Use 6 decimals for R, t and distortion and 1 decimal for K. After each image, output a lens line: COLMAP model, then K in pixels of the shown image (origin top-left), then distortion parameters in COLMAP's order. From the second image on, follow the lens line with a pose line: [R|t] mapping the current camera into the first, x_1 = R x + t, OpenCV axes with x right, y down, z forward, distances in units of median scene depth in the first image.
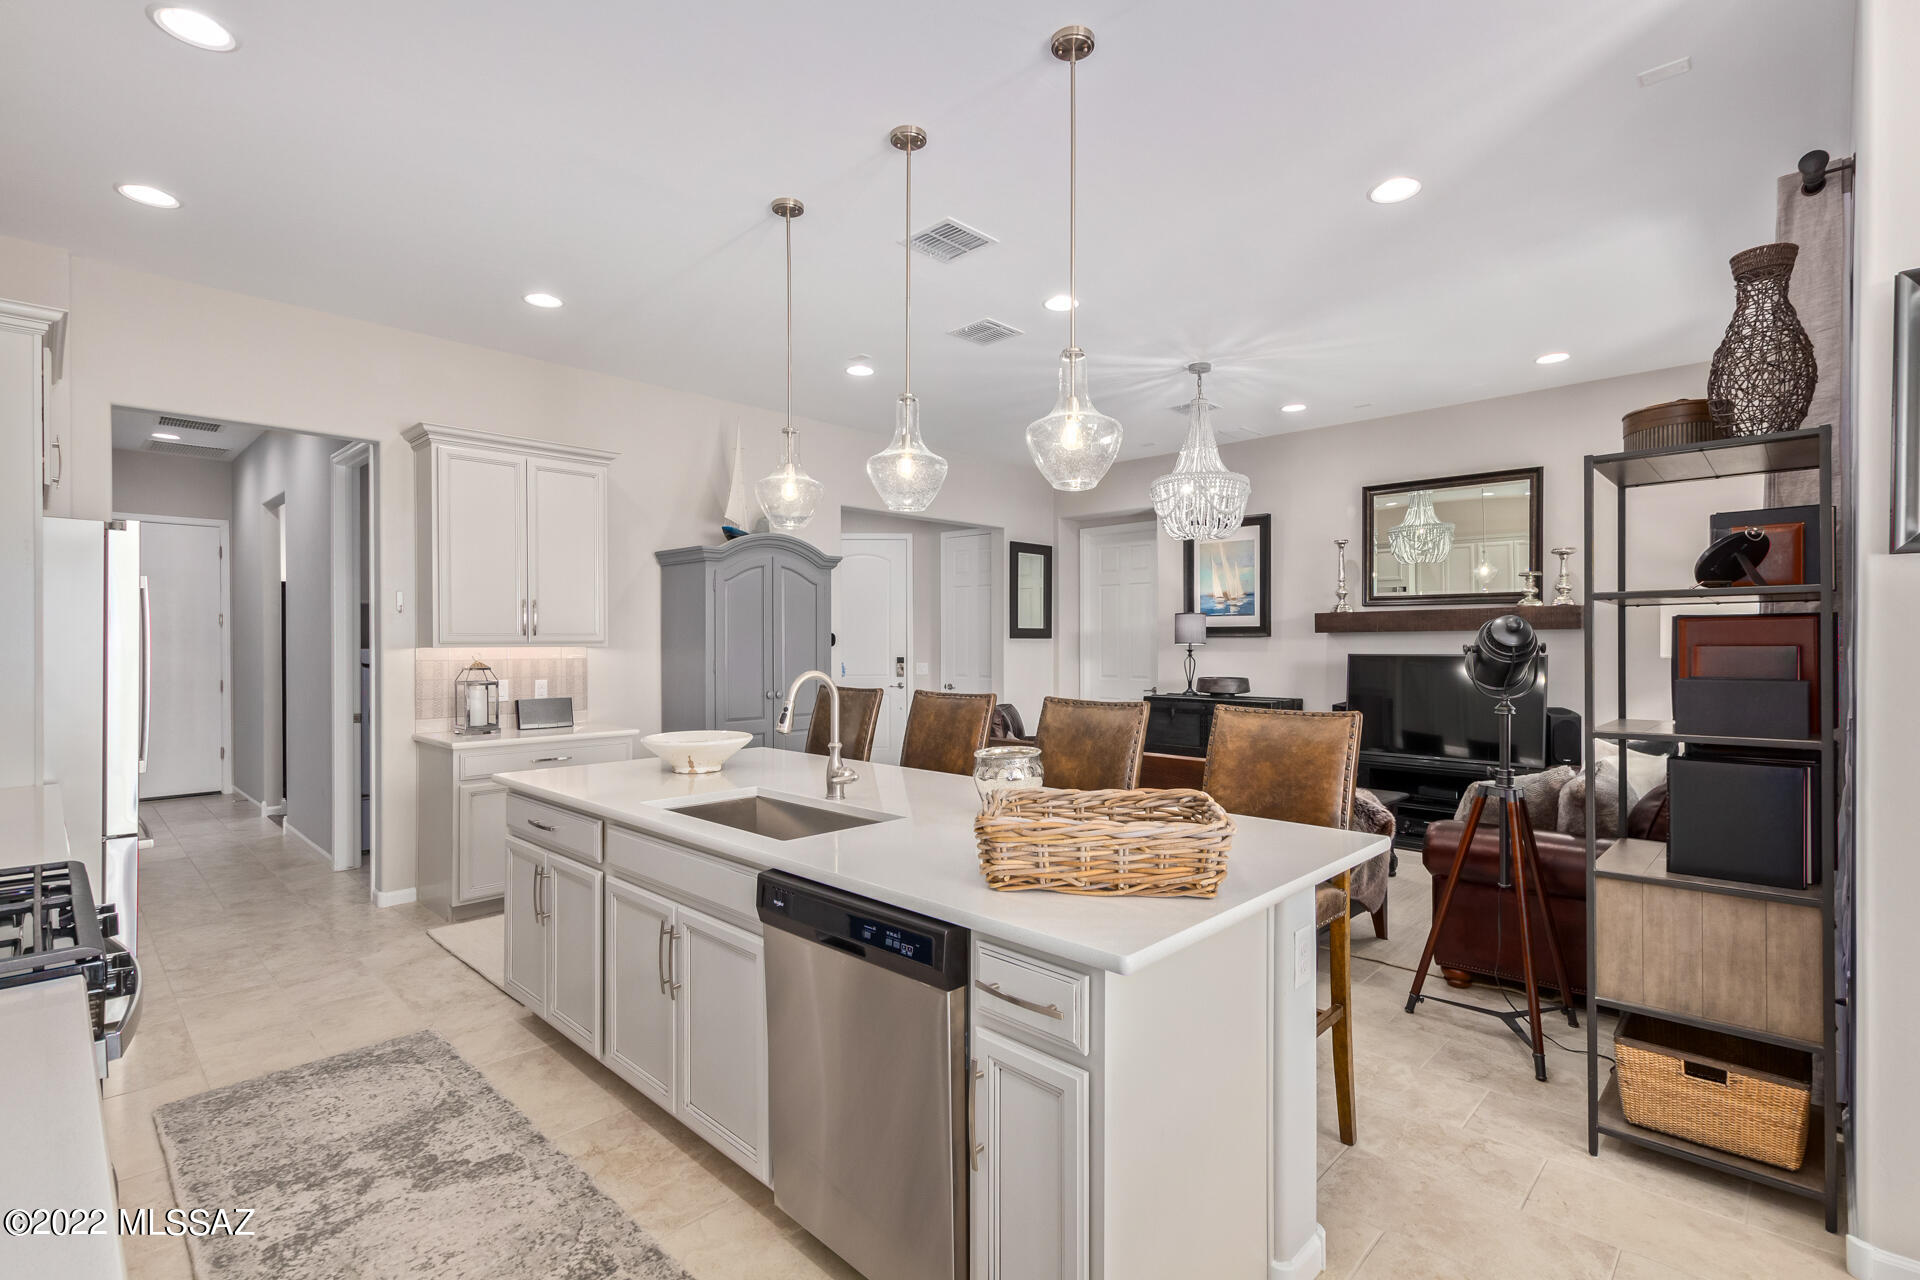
lens RADIAL K [[891.4, 0, 969.5], [0, 891.4, 646.5], [0, 0, 1]] dist [0.013081, 0.000079]
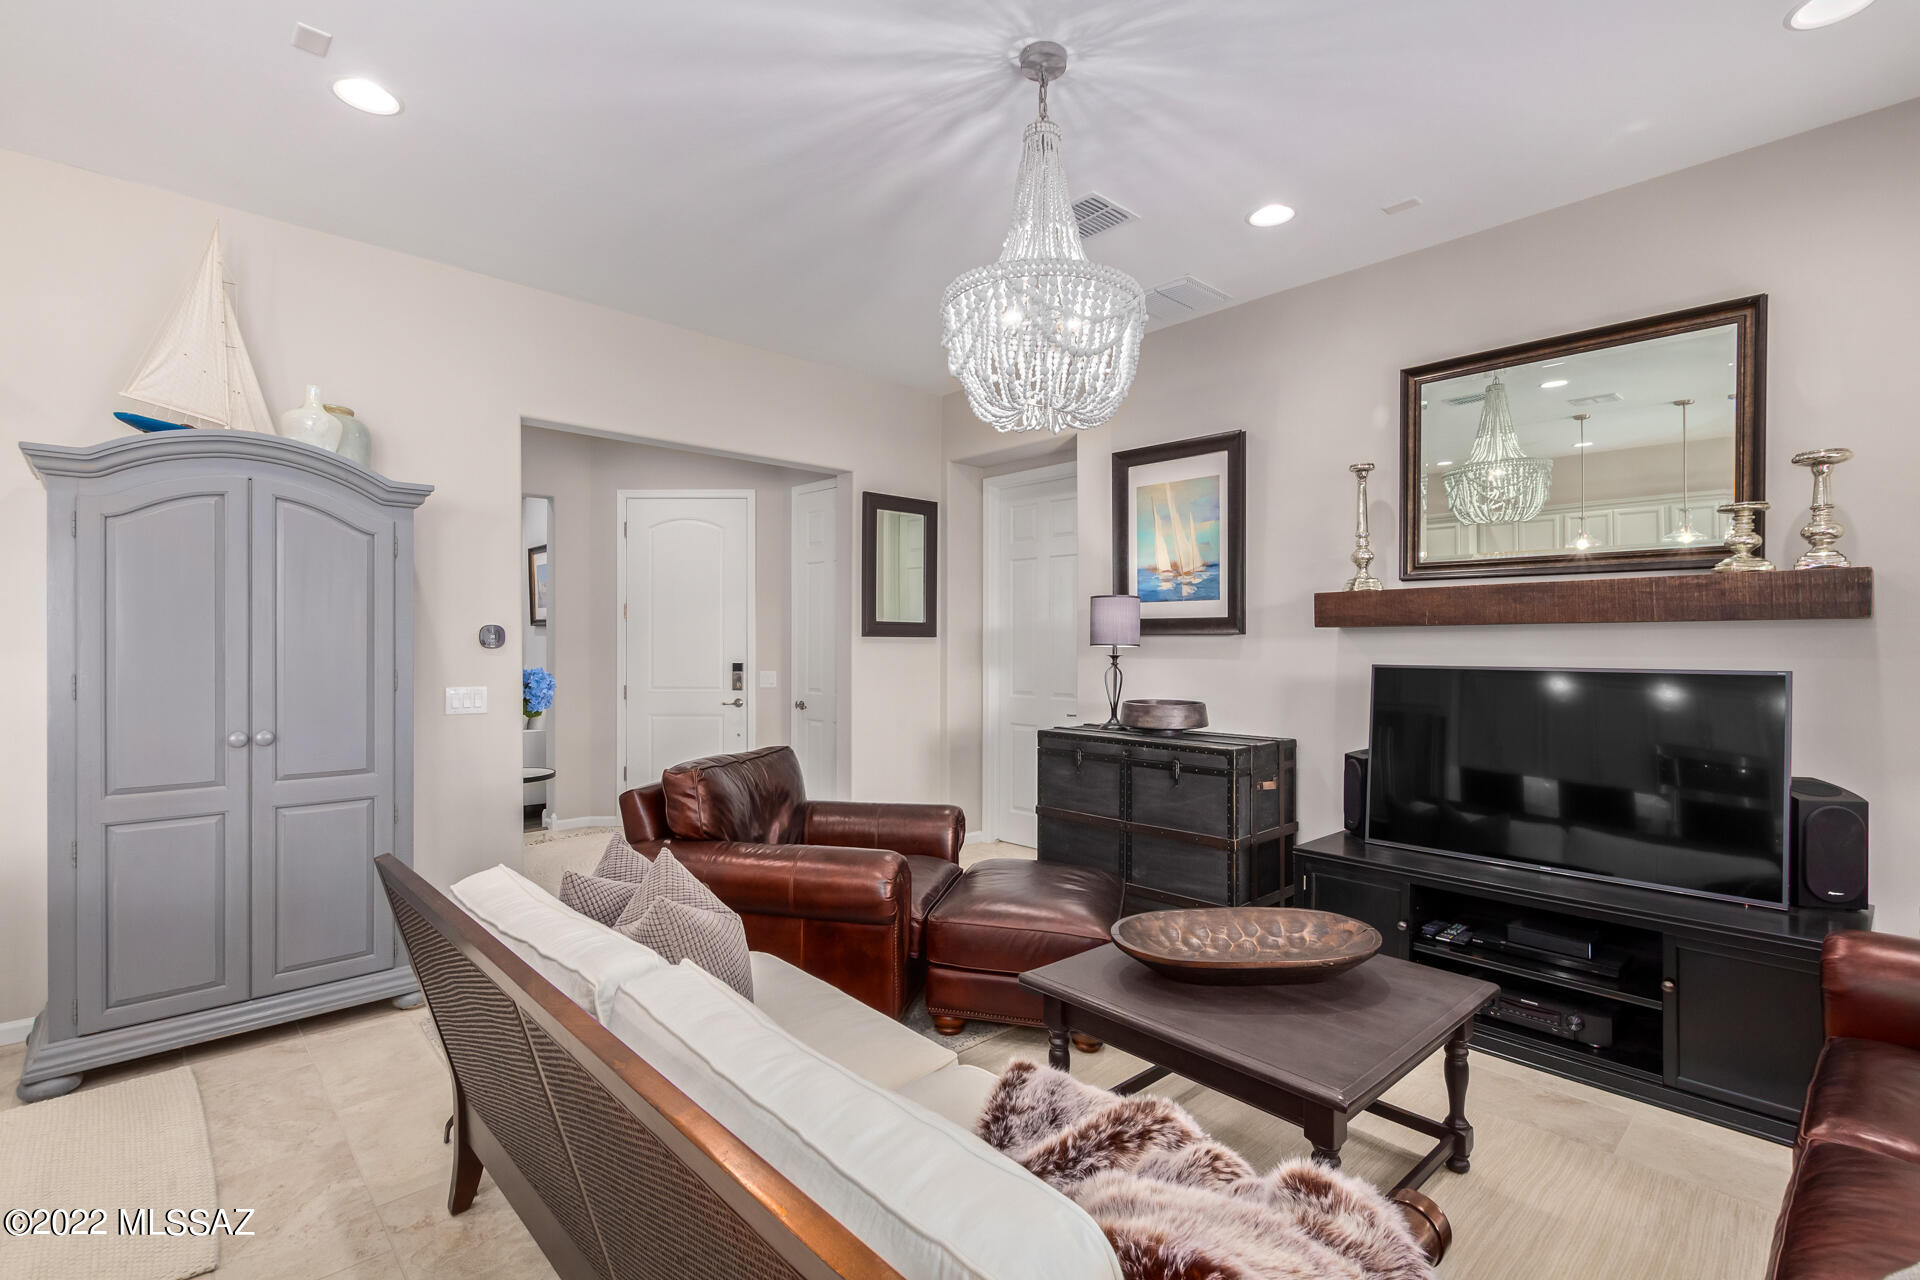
lens RADIAL K [[891.4, 0, 952.1], [0, 891.4, 647.9], [0, 0, 1]] dist [0.013081, 0.000079]
pose [[0.998223, 0.004019, -0.059447, 0.173286], [-0.004081, 0.999991, -0.000915, -0.000275], [0.059442, 0.001156, 0.998231, 0.379649]]
